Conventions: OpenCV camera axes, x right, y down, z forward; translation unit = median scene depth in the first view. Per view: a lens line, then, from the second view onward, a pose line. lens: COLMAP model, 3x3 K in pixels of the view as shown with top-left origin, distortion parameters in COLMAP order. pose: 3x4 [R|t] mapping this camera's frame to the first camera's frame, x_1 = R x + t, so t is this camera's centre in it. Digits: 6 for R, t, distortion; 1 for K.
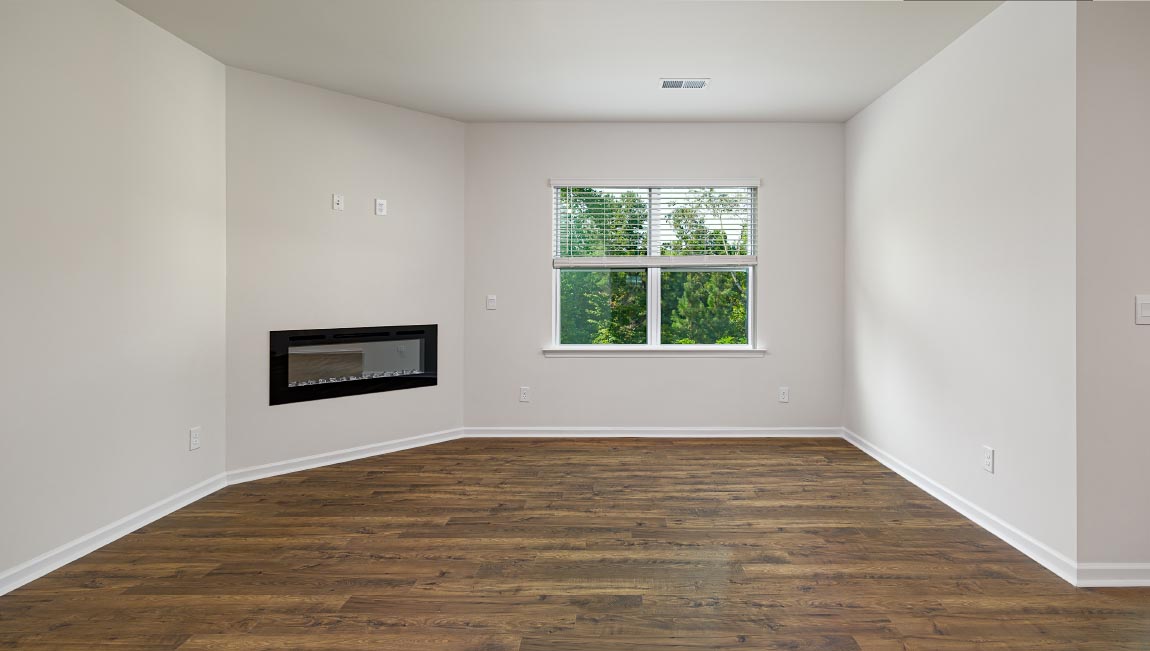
lens RADIAL K [[568.0, 0, 575.5], [0, 568.0, 275.4], [0, 0, 1]] dist [-0.003415, 0.000026]
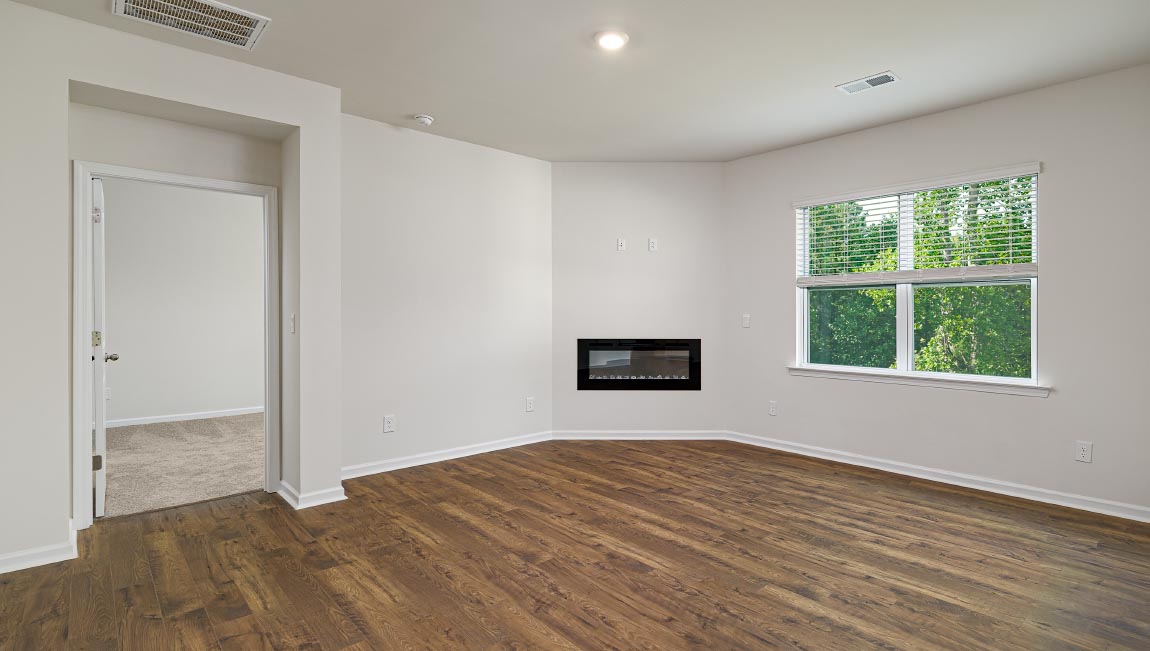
lens RADIAL K [[526.8, 0, 577.3], [0, 526.8, 290.7], [0, 0, 1]] dist [-0.000184, 0.000469]
pose [[0.696482, -0.029720, -0.716959, 0.378959], [0.023490, 0.999551, -0.018614, 0.000846], [0.717190, -0.003877, 0.696867, 0.056948]]
